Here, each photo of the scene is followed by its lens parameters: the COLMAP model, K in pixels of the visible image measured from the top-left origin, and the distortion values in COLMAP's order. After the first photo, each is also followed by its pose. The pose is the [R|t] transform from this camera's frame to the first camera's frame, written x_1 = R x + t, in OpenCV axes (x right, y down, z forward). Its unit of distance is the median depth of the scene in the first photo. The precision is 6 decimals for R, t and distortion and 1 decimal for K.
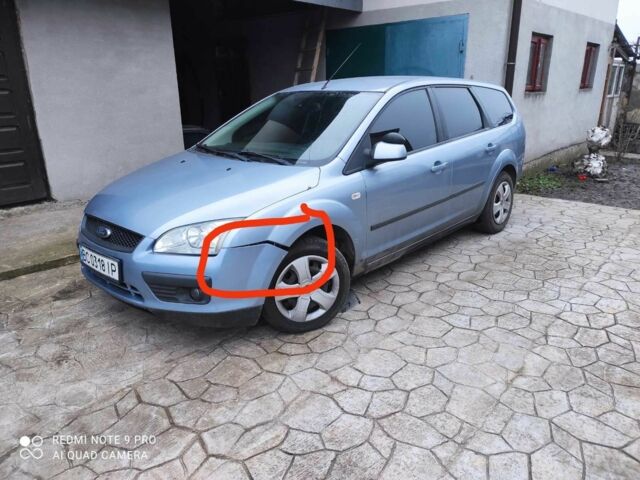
lens RADIAL K [[475.6, 0, 320.0], [0, 475.6, 240.0], [0, 0, 1]] dist [0.030231, -0.009229]
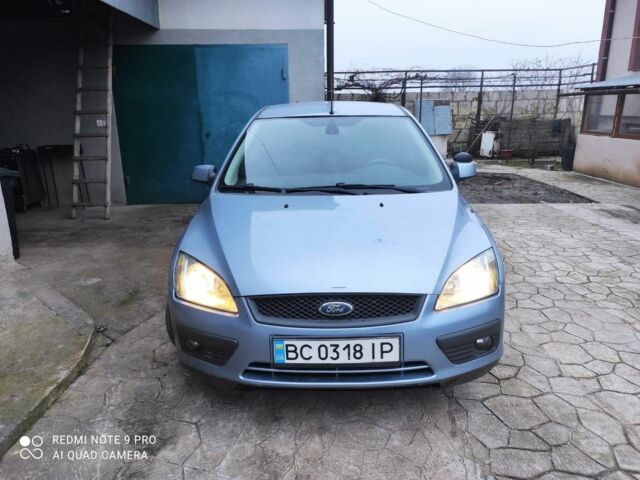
lens RADIAL K [[475.6, 0, 320.0], [0, 475.6, 240.0], [0, 0, 1]] dist [0.030231, -0.009229]
pose [[0.741094, -0.178464, 0.647248, -0.807925], [0.207413, 0.977727, 0.032100, -0.130222], [-0.638560, 0.110458, 0.761603, 0.388037]]
